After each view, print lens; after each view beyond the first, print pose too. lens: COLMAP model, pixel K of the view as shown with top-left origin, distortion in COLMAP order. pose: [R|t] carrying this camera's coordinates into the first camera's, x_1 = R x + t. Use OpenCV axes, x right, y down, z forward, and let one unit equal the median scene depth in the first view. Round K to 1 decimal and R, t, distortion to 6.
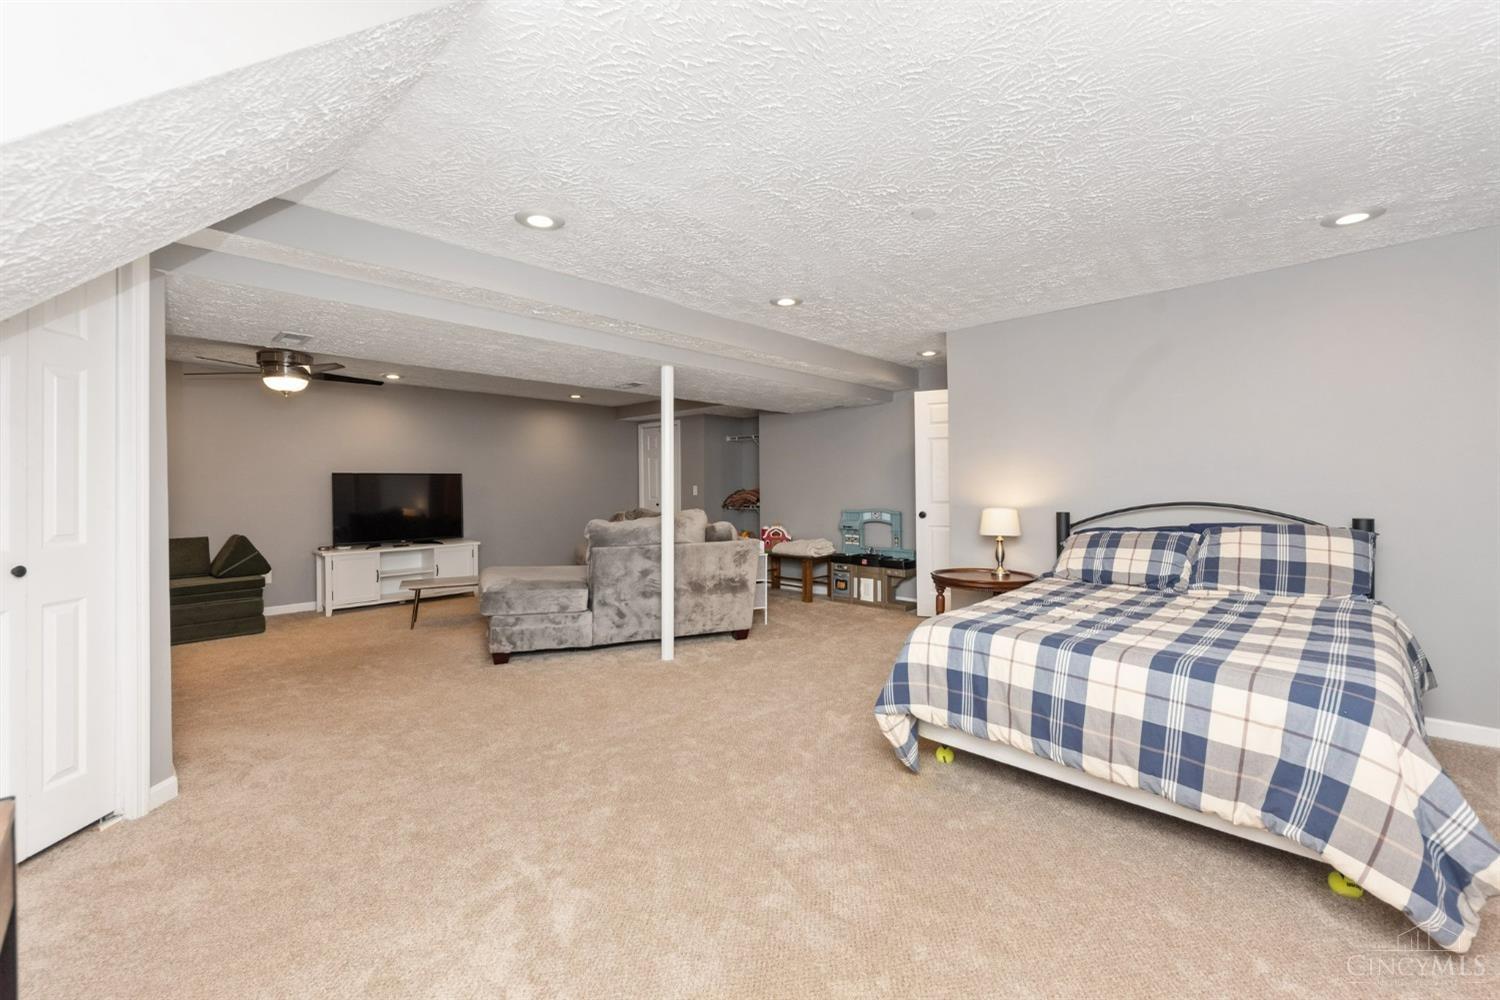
lens RADIAL K [[630.7, 0, 750.0], [0, 630.7, 500.0], [0, 0, 1]] dist [-0.000508, -0.000069]
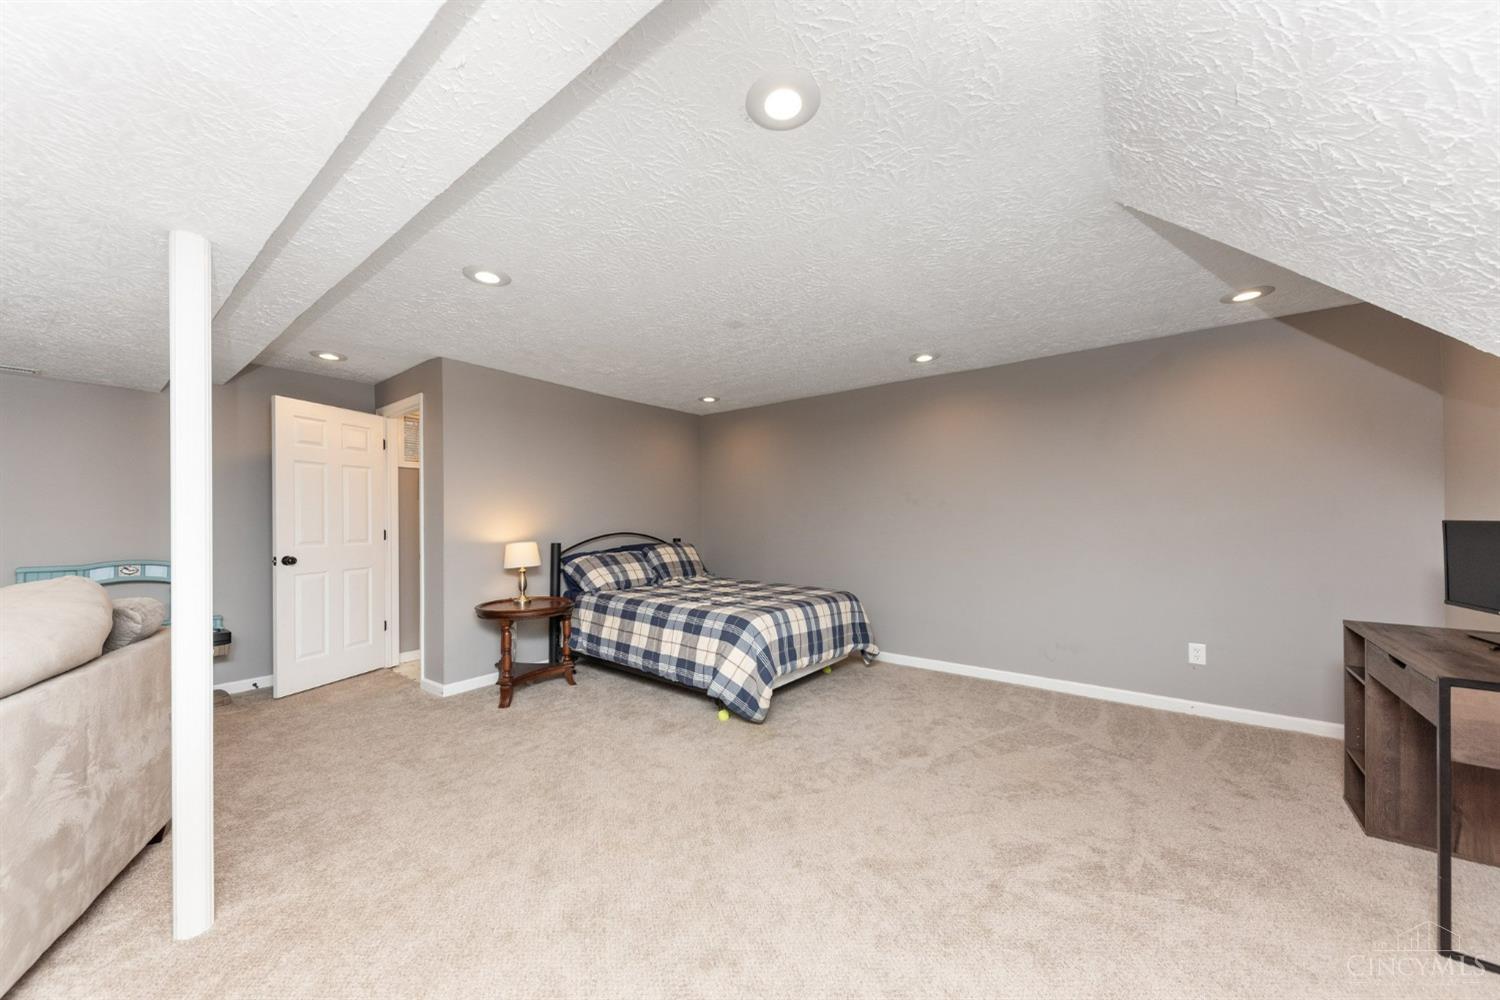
lens RADIAL K [[533.6, 0, 749.3], [0, 533.6, 523.0], [0, 0, 1]] dist [0.000168, -0.000038]
pose [[-0.128095, -0.001200, 0.991761, -0.576473], [0.022660, 0.999735, 0.004136, -0.014919], [-0.991503, 0.023004, -0.128034, 0.725647]]
